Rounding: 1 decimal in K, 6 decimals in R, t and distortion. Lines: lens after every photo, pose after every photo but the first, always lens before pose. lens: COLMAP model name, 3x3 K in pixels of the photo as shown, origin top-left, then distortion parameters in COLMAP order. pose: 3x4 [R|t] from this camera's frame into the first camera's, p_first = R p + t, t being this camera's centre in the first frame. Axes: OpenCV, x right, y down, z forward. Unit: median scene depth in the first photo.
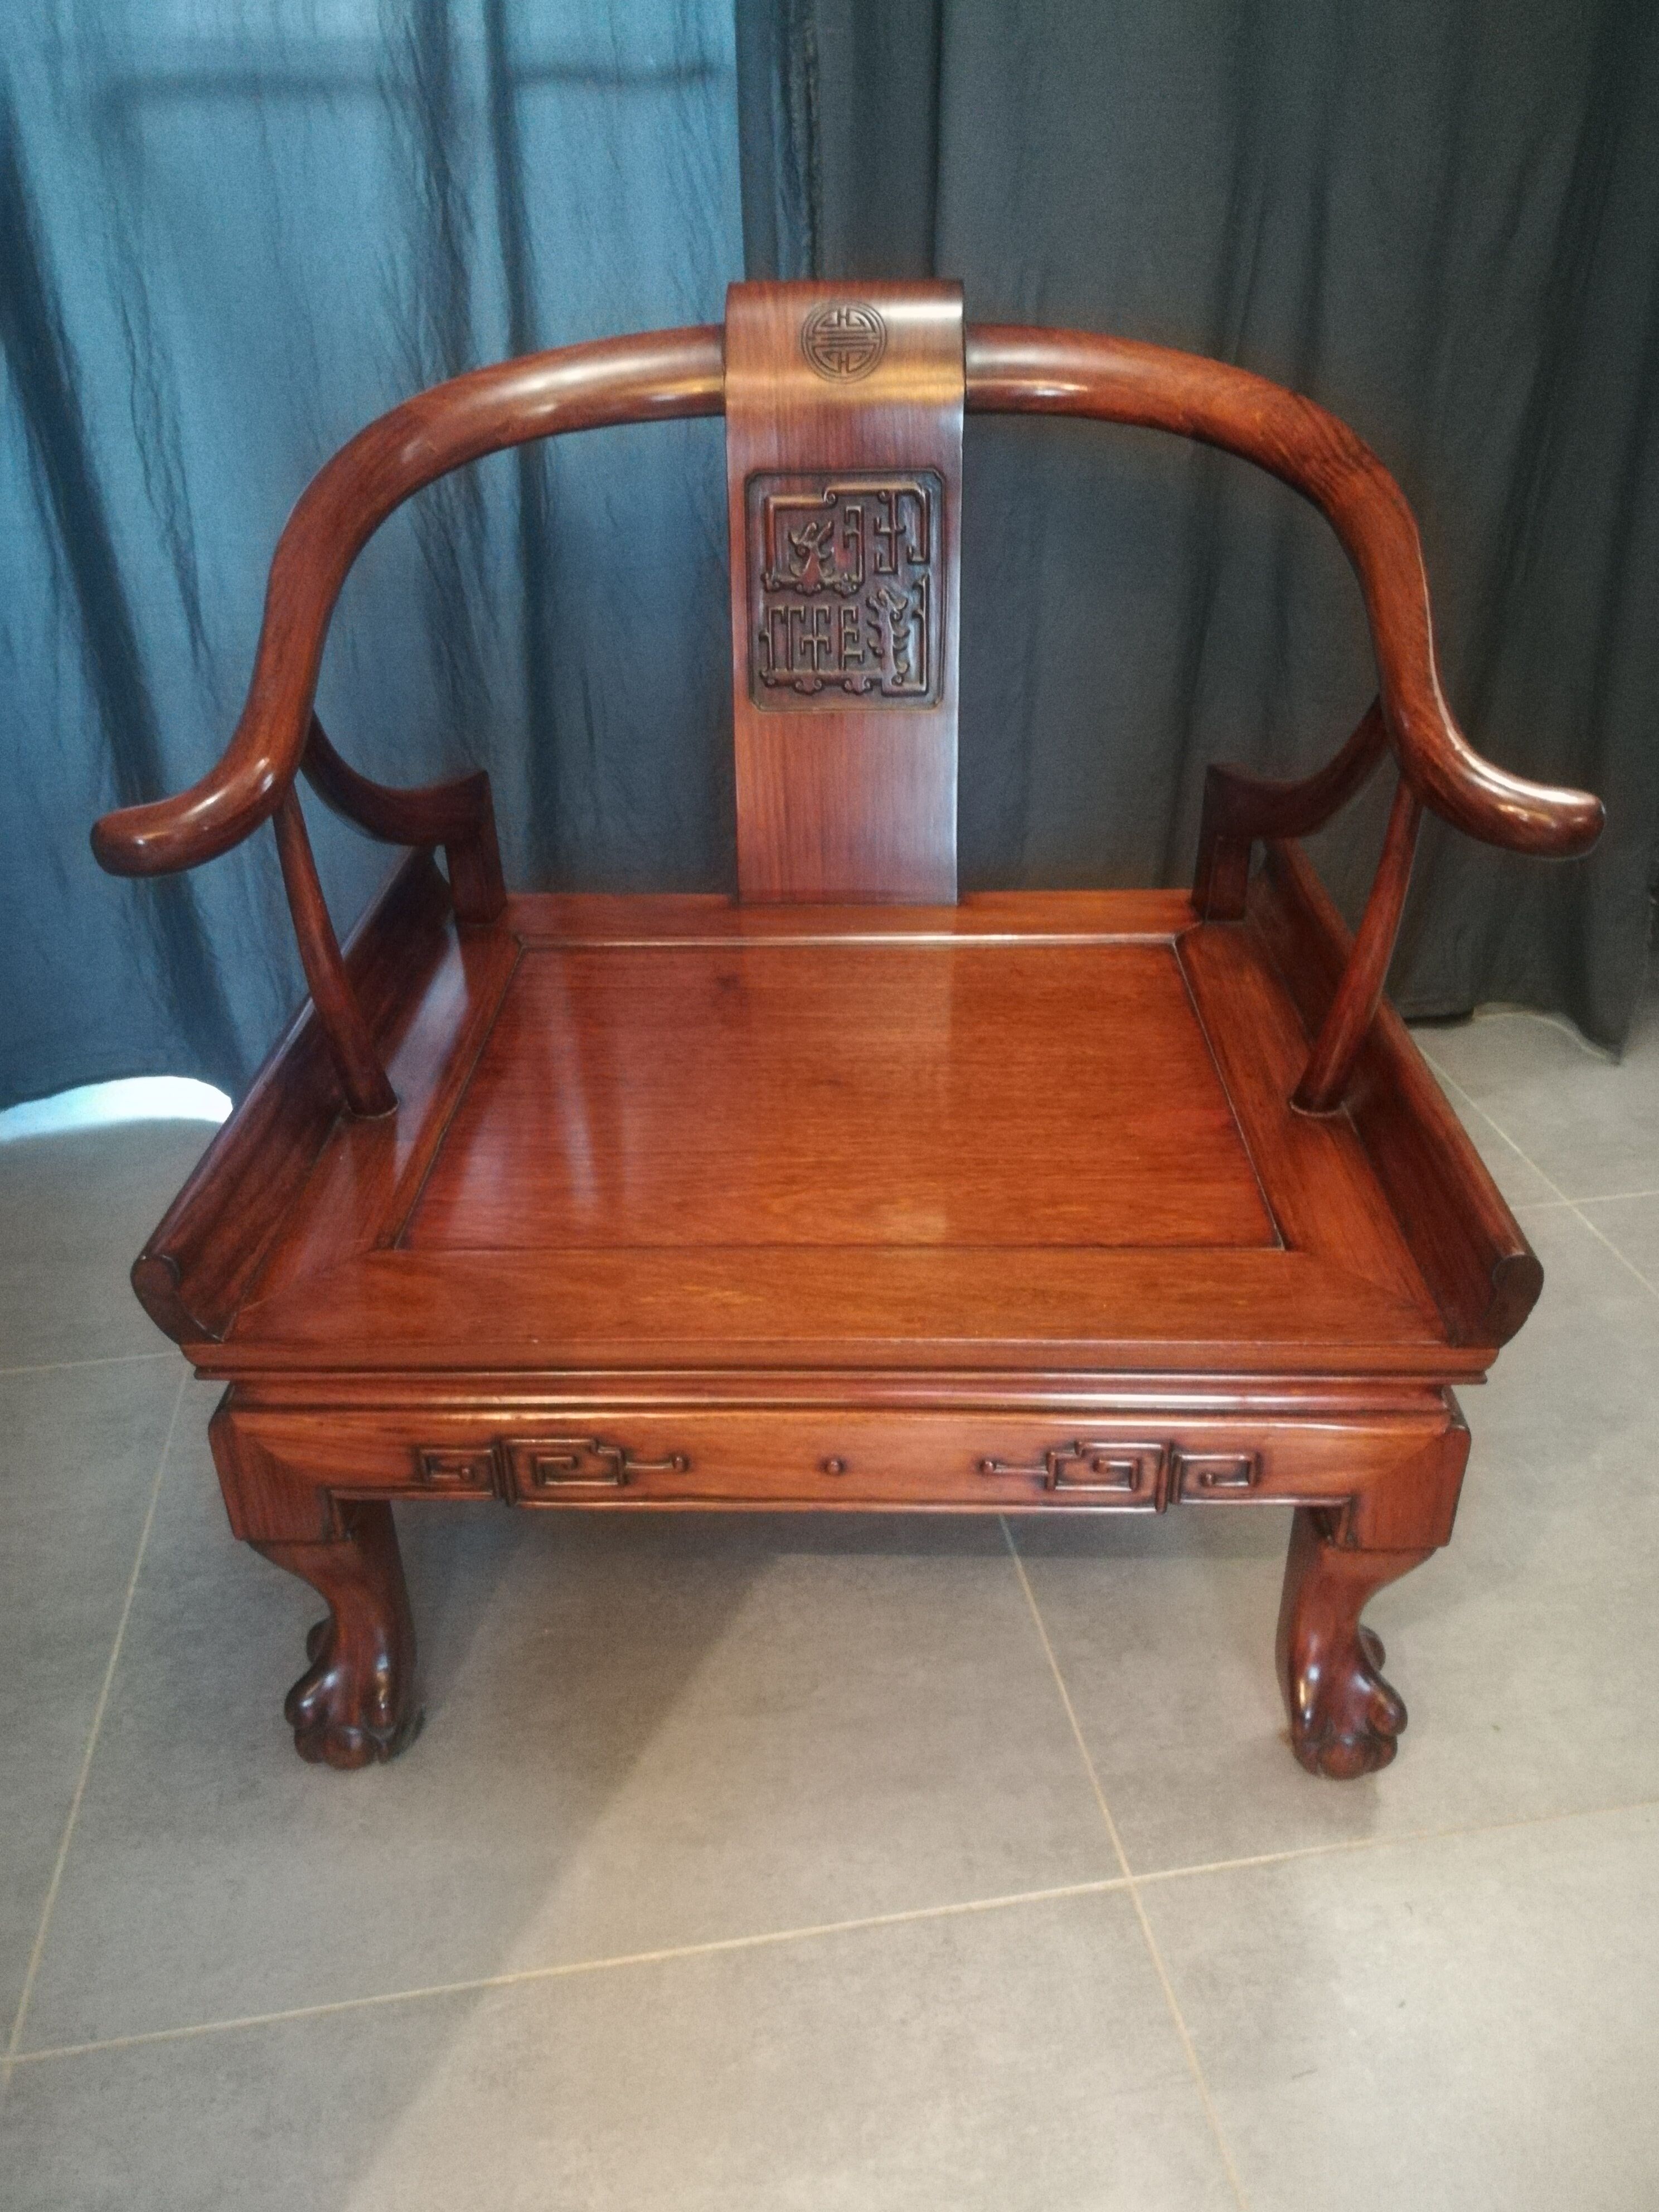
lens RADIAL K [[1754.1, 0, 829.5], [0, 1754.1, 1106.0], [0, 0, 1]] dist [-0.006490, 0.039437]
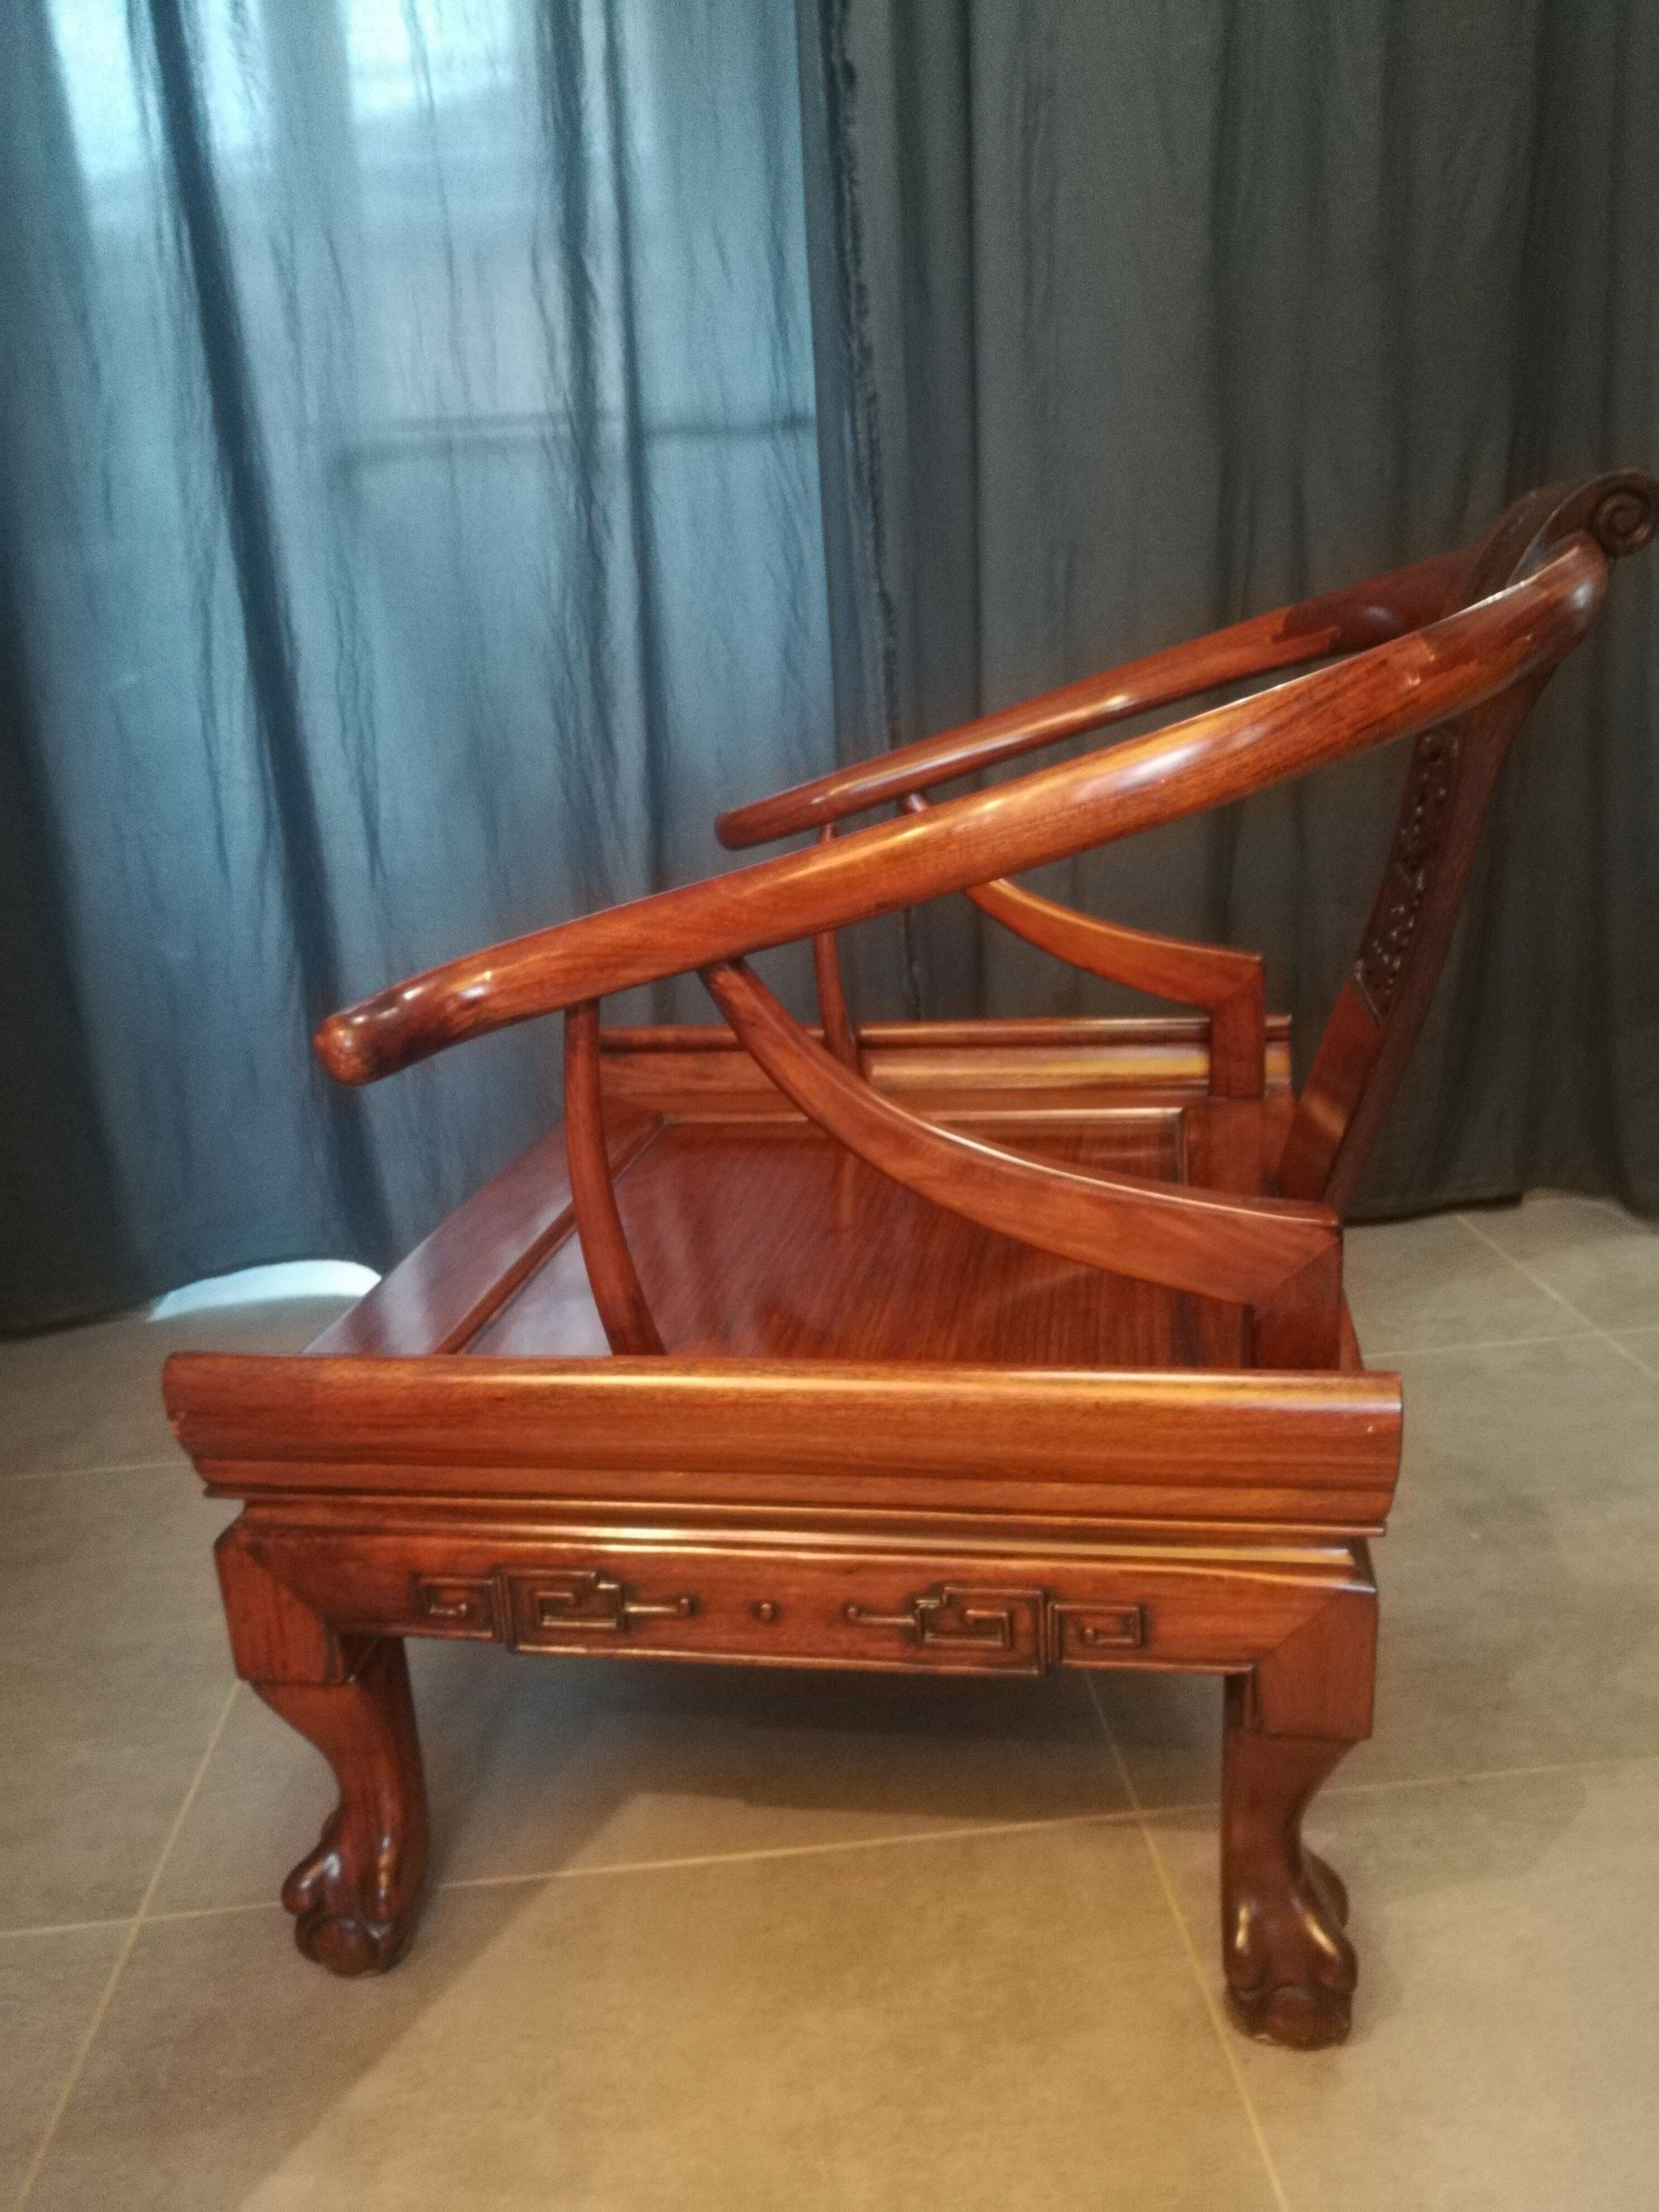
lens RADIAL K [[1754.1, 0, 829.5], [0, 1754.1, 1106.0], [0, 0, 1]] dist [-0.006490, 0.039437]
pose [[0.995985, -0.016652, -0.087961, 0.071434], [-0.003497, 0.974563, -0.224086, 0.222169], [0.089455, 0.223493, 0.970592, -0.144901]]
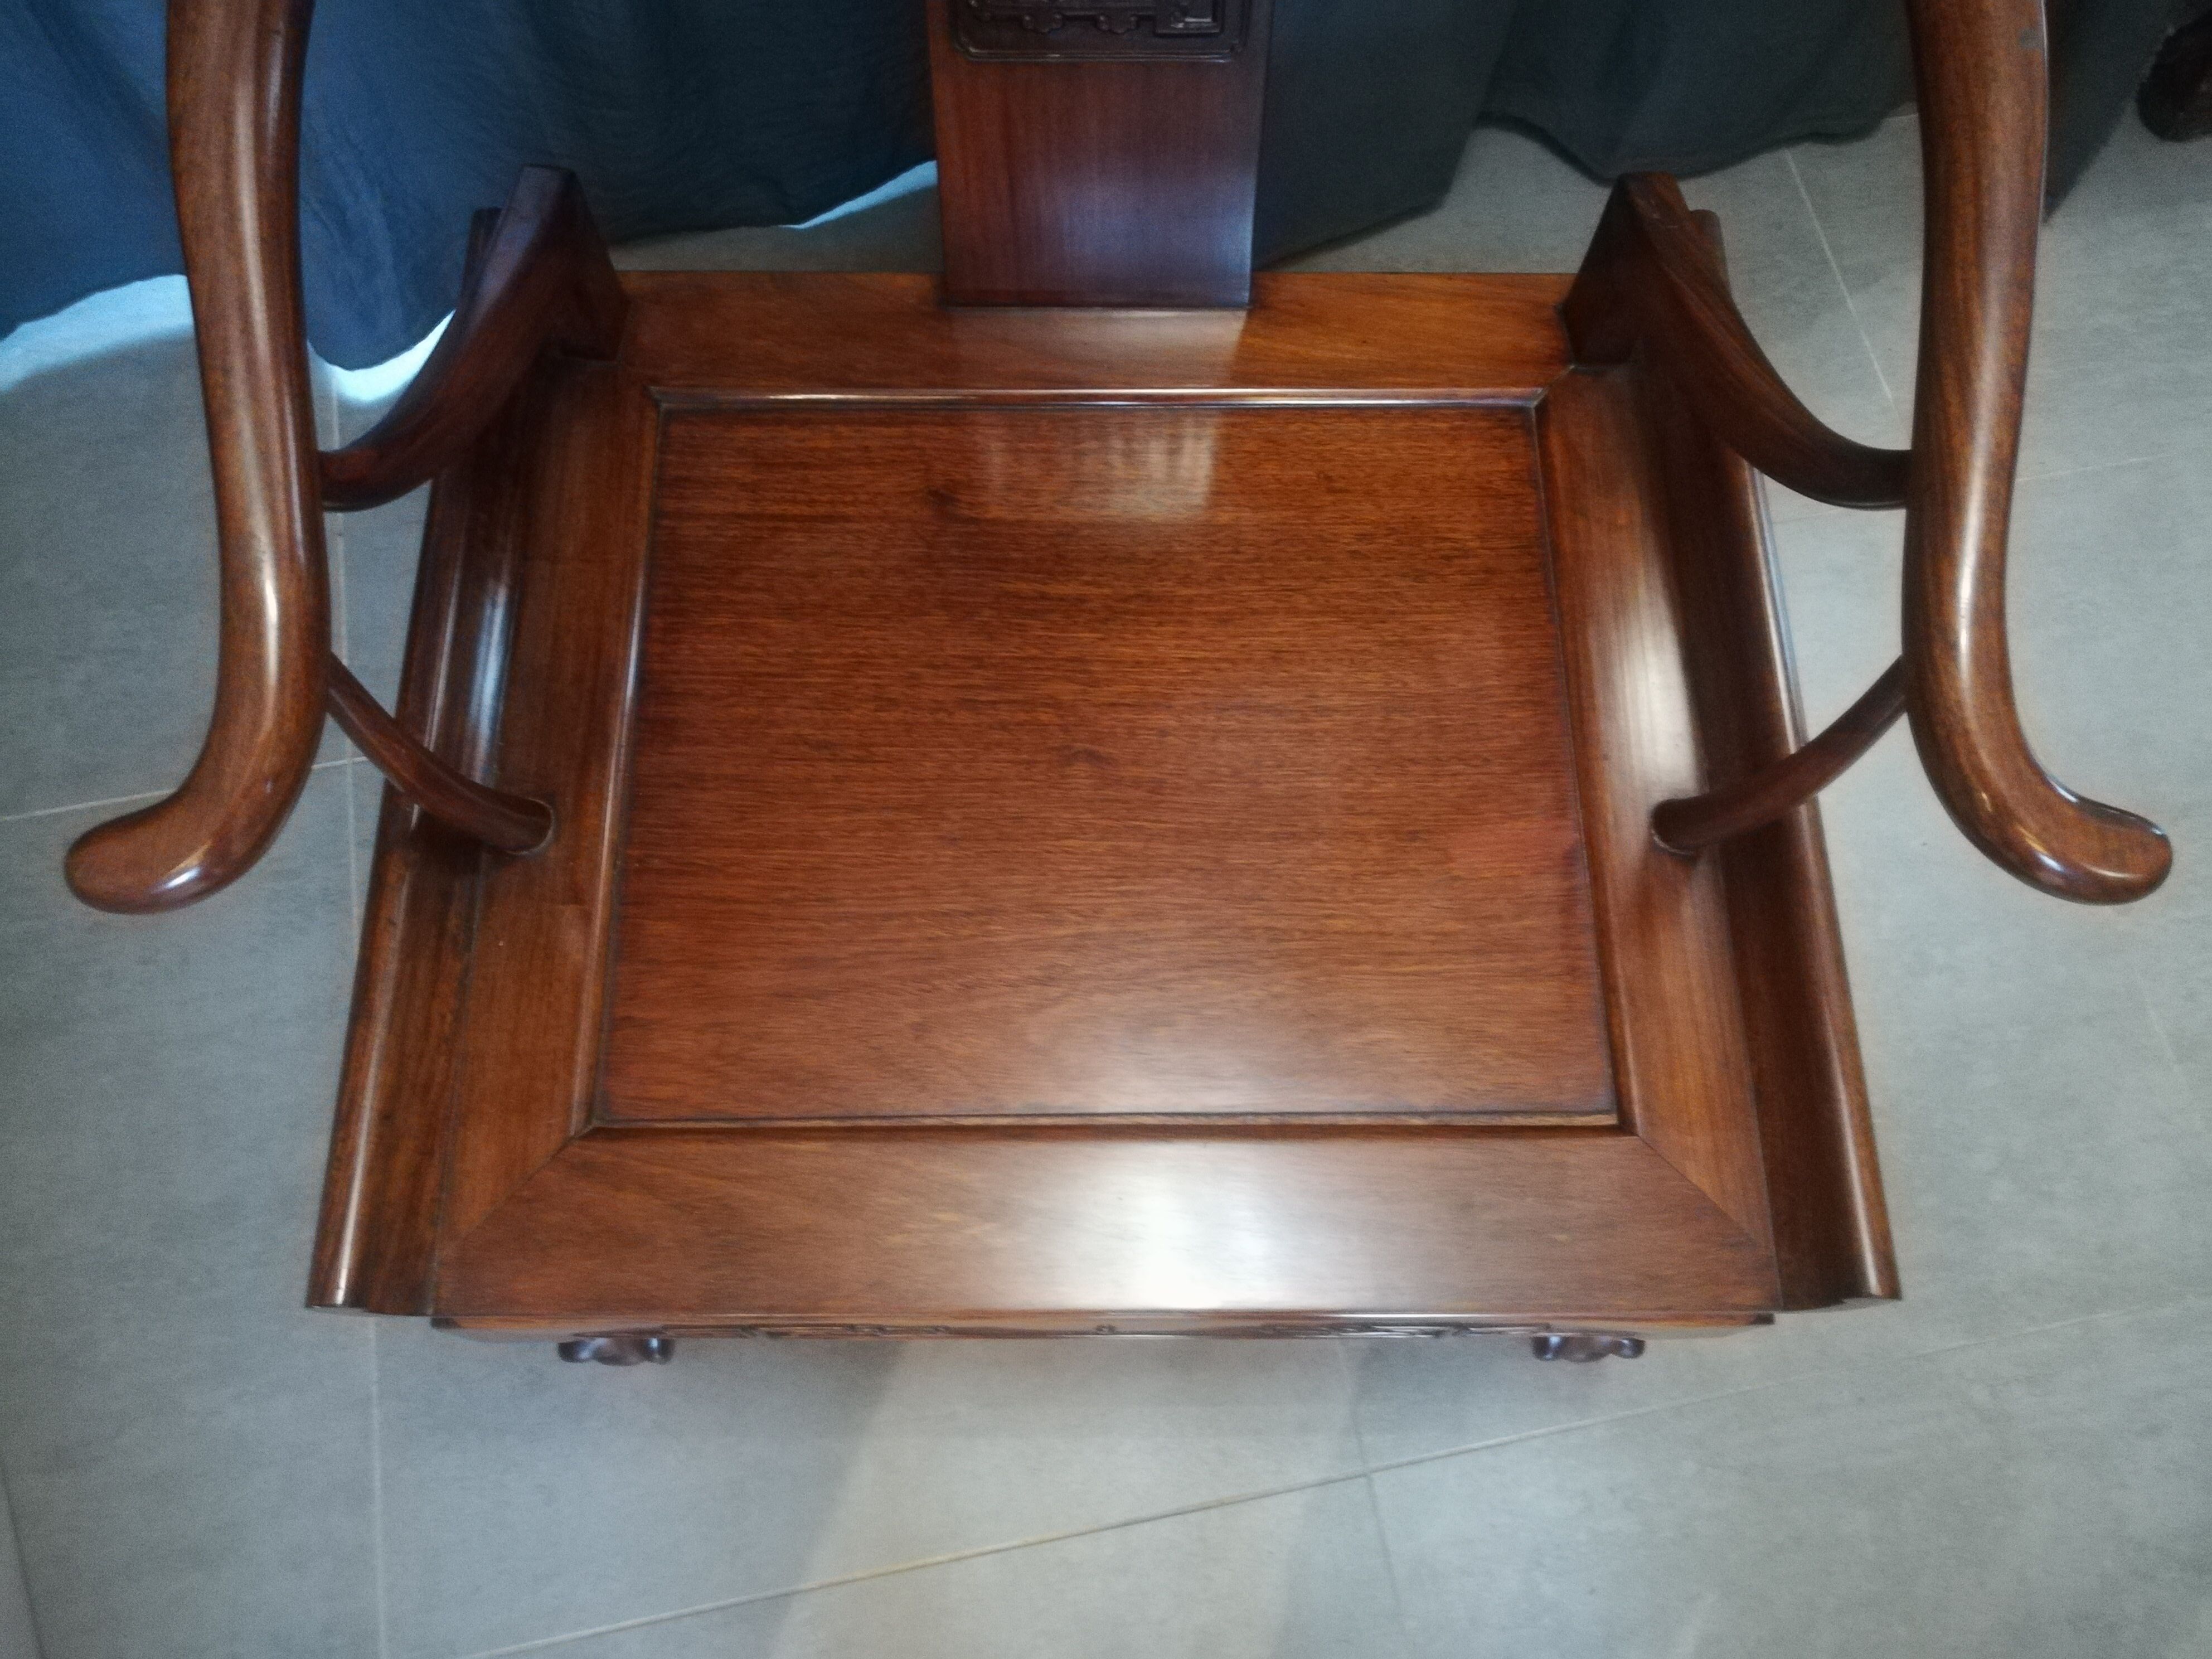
lens RADIAL K [[1754.1, 0, 1096.9], [0, 1754.1, 830.1], [0, 0, 1]] dist [-0.006490, 0.039437]
pose [[0.999318, -0.020759, 0.030539, -0.020159], [-0.003197, 0.775279, 0.631611, -0.483566], [-0.036788, -0.631278, 0.774684, 0.349823]]
